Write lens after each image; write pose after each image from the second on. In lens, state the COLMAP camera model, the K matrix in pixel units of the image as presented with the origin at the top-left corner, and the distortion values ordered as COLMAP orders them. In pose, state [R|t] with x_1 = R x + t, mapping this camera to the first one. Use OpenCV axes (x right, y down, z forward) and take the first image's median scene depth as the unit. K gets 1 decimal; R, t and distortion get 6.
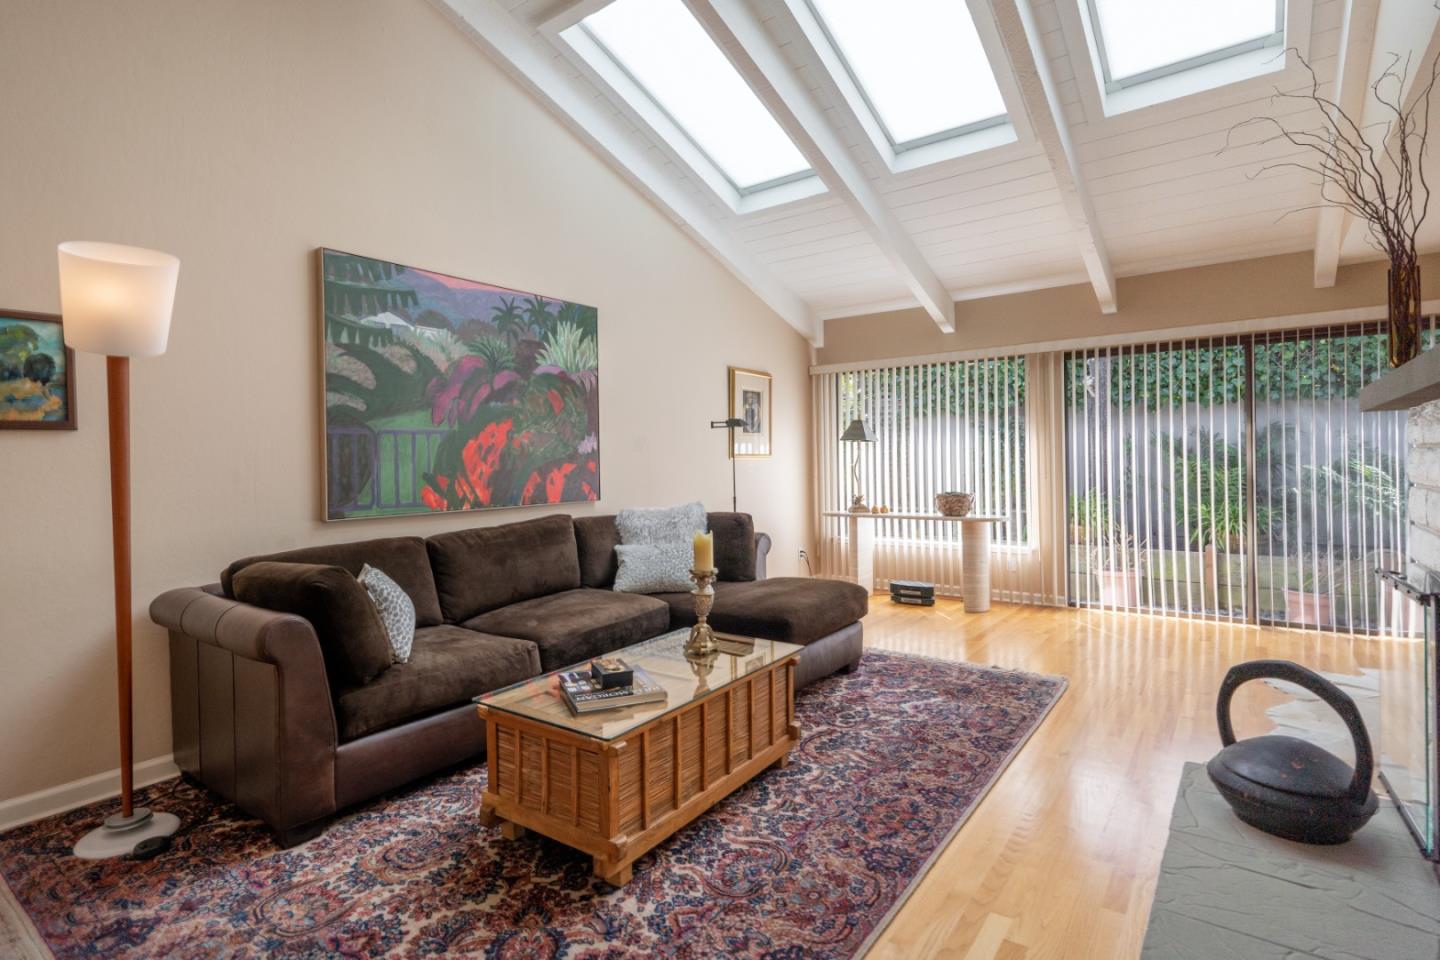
lens RADIAL K [[714.1, 0, 723.7], [0, 714.1, 462.0], [0, 0, 1]] dist [-0.003377, 0.000178]
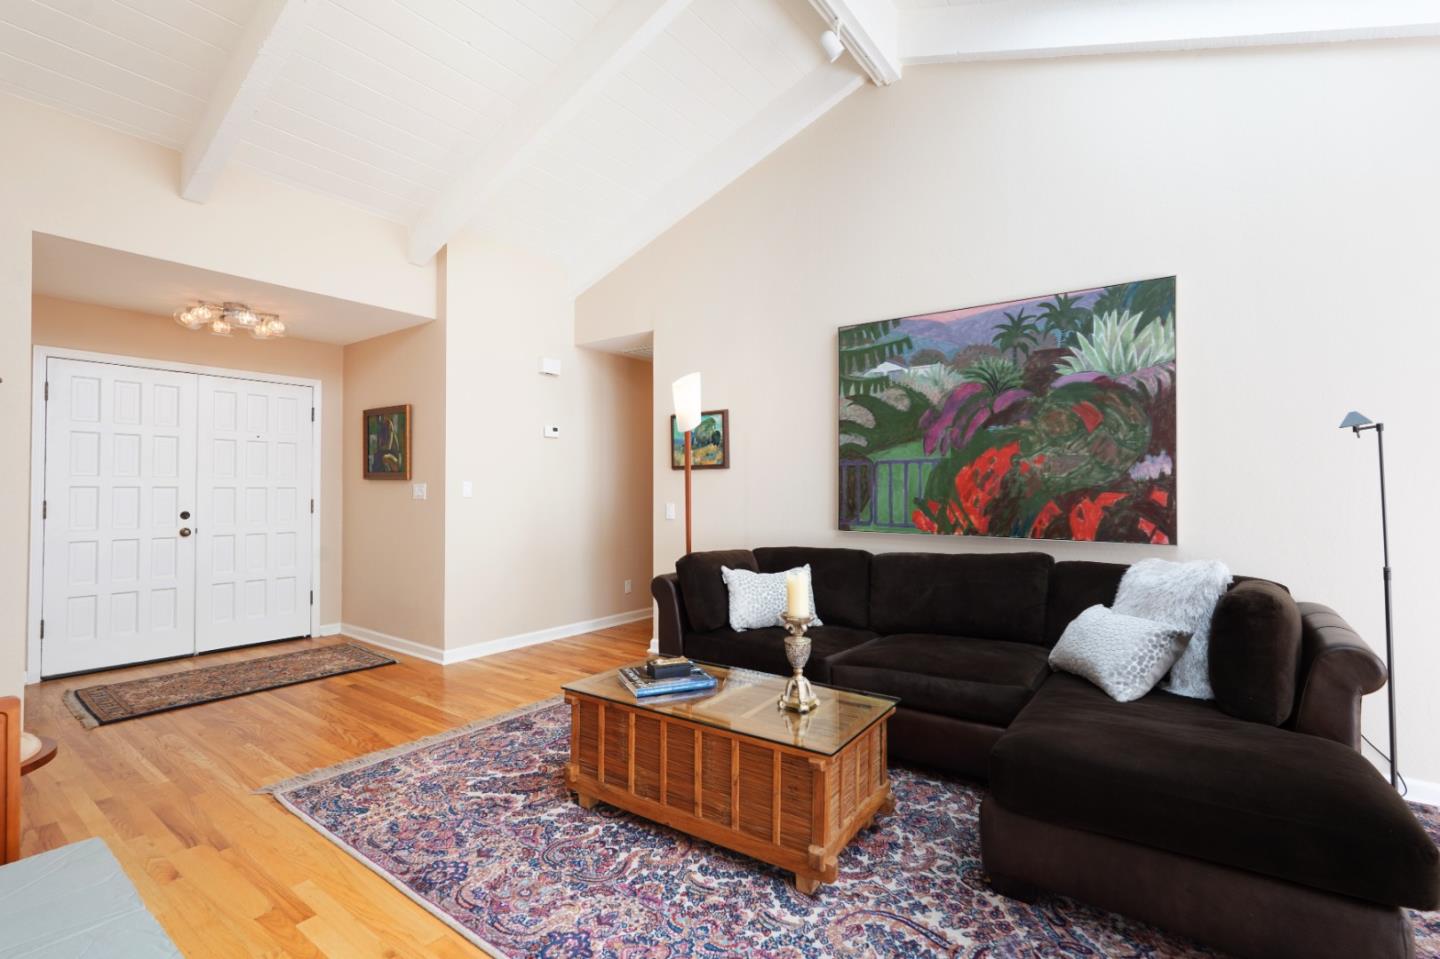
lens RADIAL K [[659.7, 0, 721.0], [0, 659.7, 475.1], [0, 0, 1]] dist [-0.003501, 0.000137]
pose [[0.000284, -0.001679, -0.999999, 0.583040], [-0.004443, 0.999989, -0.001680, -0.016070], [0.999990, 0.004443, 0.000276, 0.665421]]
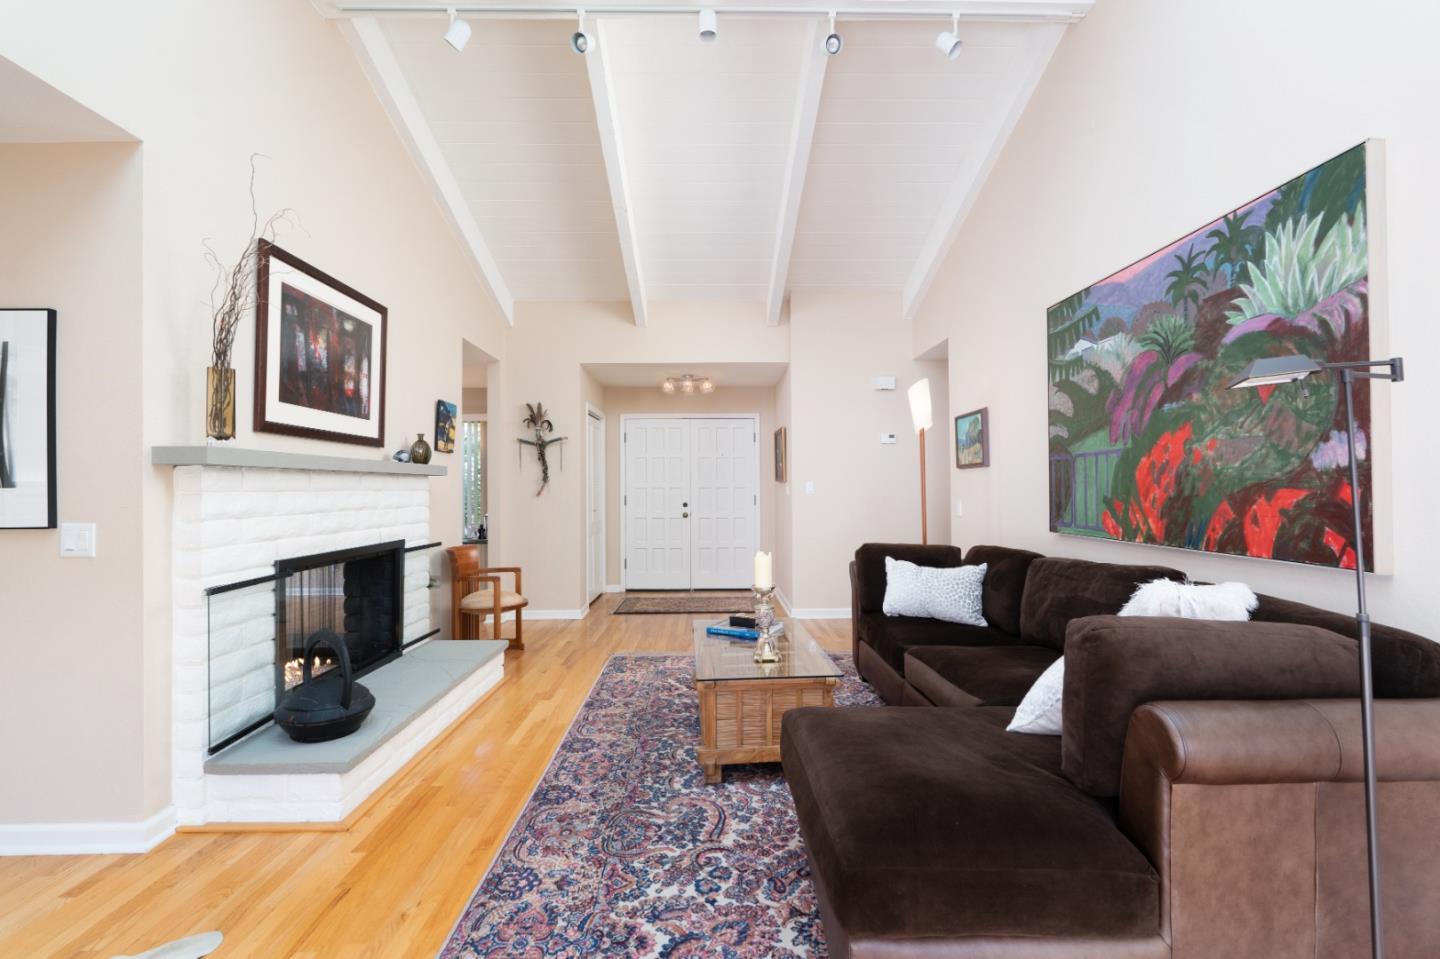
lens RADIAL K [[633.7, 0, 721.8], [0, 633.7, 477.1], [0, 0, 1]] dist [-0.002022, 0.000972]
pose [[-0.791478, 0.011944, -0.611081, 0.466557], [0.019382, 0.999797, -0.005562, -0.013929], [0.610890, -0.016246, -0.791549, 1.292976]]
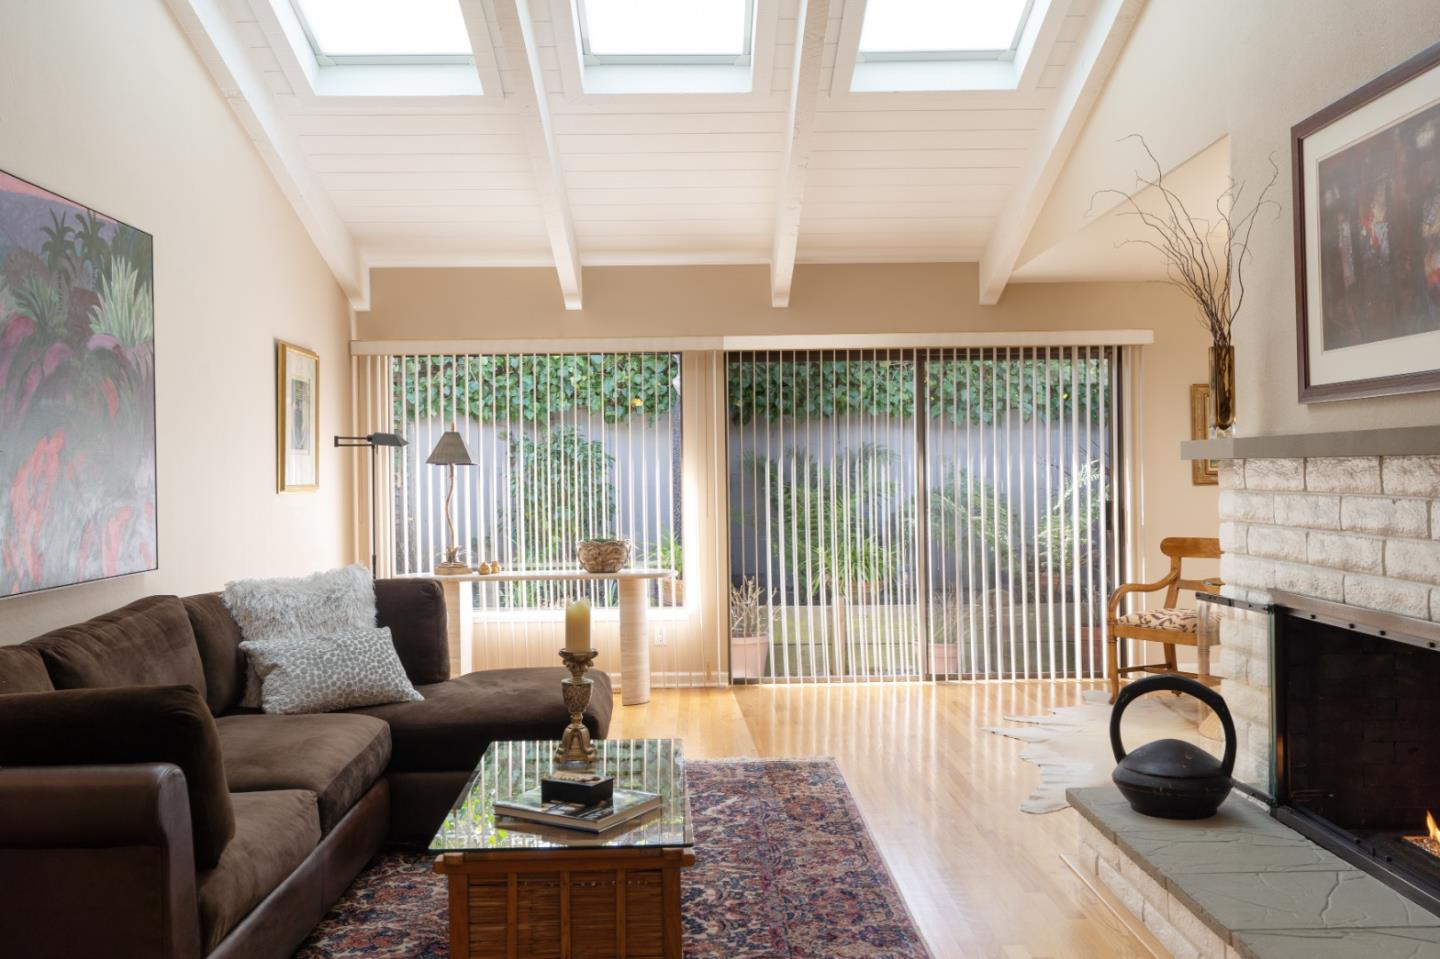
lens RADIAL K [[1263.5, 0, 720.0], [0, 1263.5, 479.5], [0, 0, 1]] dist [0.002027, 0.002147]
pose [[0.793753, 0.001676, 0.608237, -0.526261], [0.001432, 0.999988, -0.004625, -0.016600], [-0.608238, 0.004542, 0.793742, -0.101278]]
